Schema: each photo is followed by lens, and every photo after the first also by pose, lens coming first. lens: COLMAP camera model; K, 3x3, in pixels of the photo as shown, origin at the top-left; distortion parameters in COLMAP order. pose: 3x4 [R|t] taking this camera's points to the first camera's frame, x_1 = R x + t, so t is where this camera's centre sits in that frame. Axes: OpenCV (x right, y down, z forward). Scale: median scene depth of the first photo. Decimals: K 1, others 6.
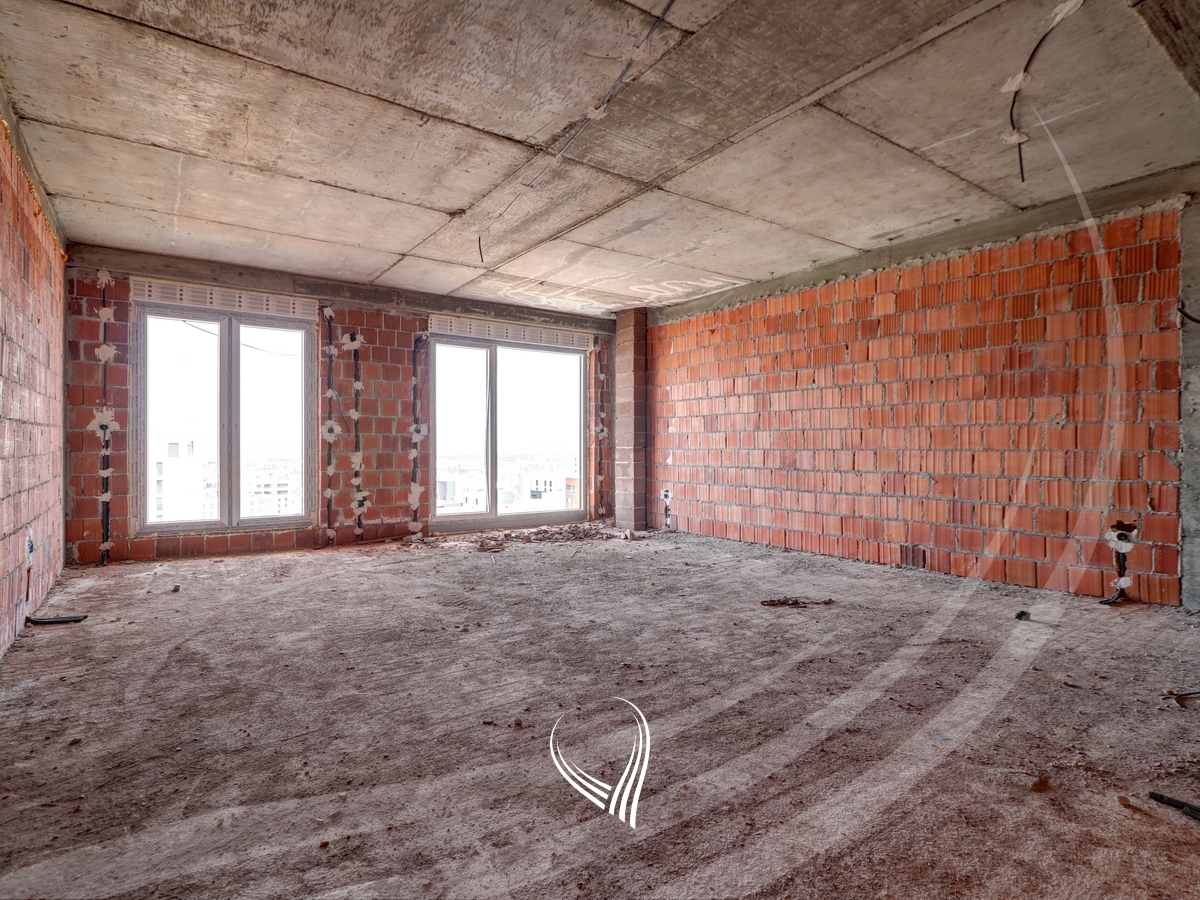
lens RADIAL K [[631.4, 0, 600.0], [0, 631.4, 450.0], [0, 0, 1]] dist [0.000388, -0.014595]
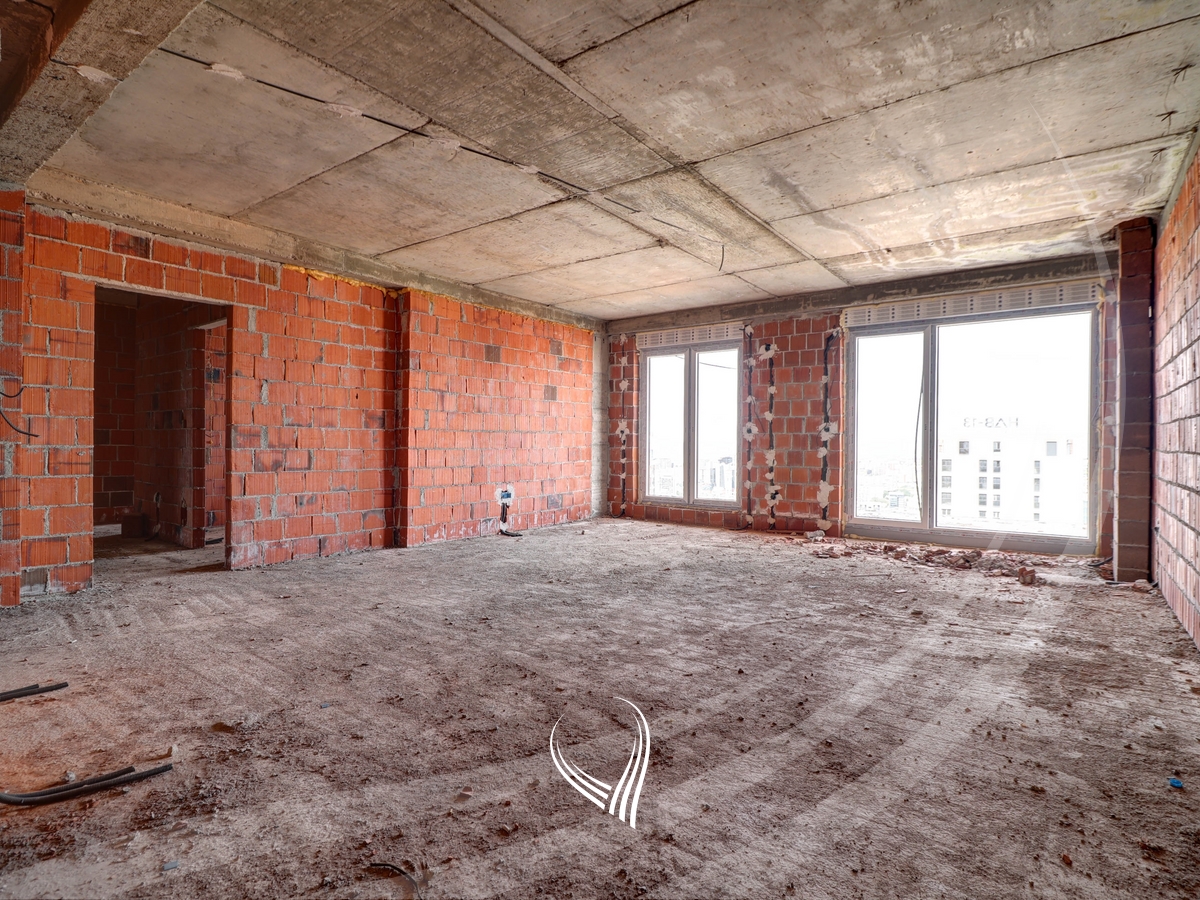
lens RADIAL K [[631.4, 0, 600.0], [0, 631.4, 450.0], [0, 0, 1]] dist [0.000388, -0.014595]
pose [[0.294751, 0.011326, -0.955507, 0.680723], [-0.009193, 0.999917, 0.009017, -0.004110], [0.955530, 0.006126, 0.294831, 0.440501]]
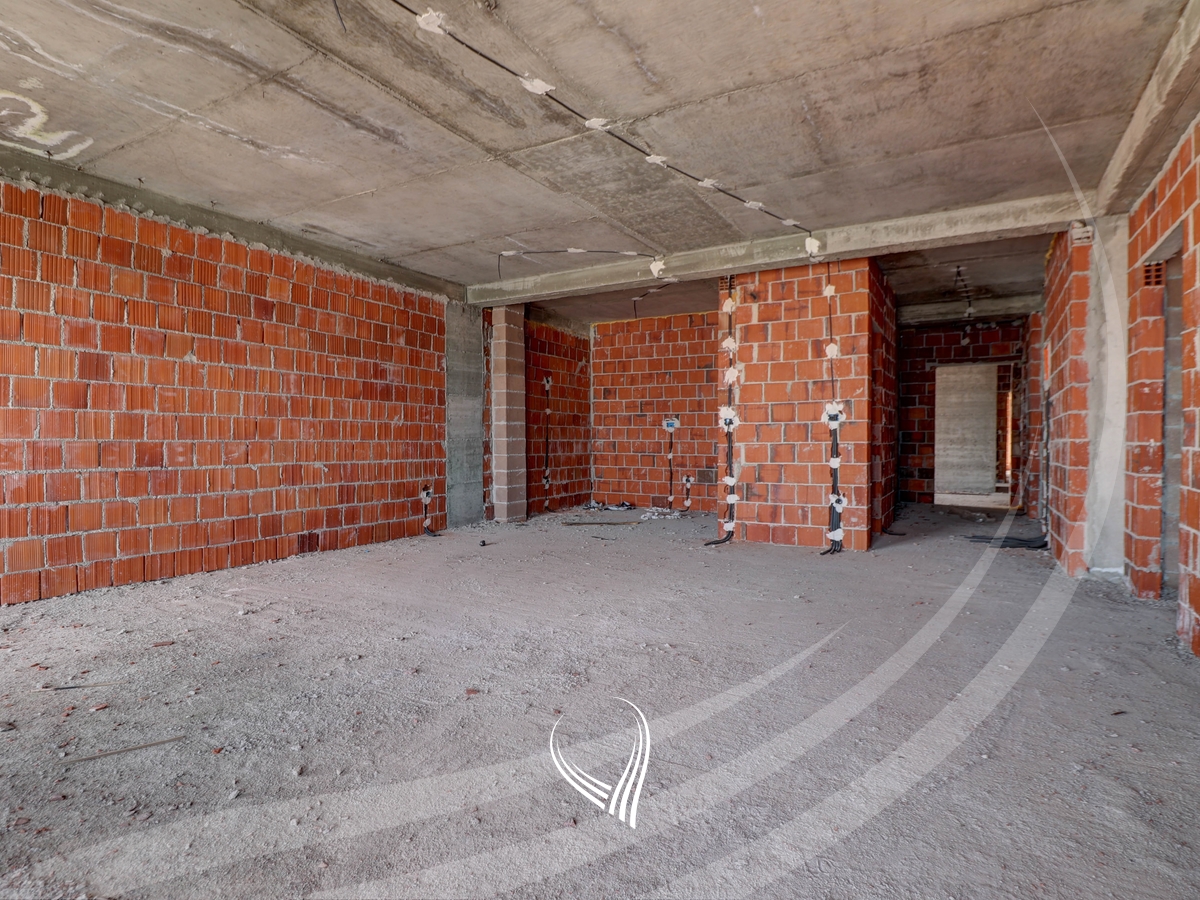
lens RADIAL K [[637.5, 0, 600.0], [0, 637.5, 450.0], [0, 0, 1]] dist [0.002045, 0.000292]
pose [[-0.405270, -0.013689, 0.914094, -0.608356], [0.000312, 0.999886, 0.015112, -0.000337], [-0.914197, 0.006409, -0.405220, 0.902111]]
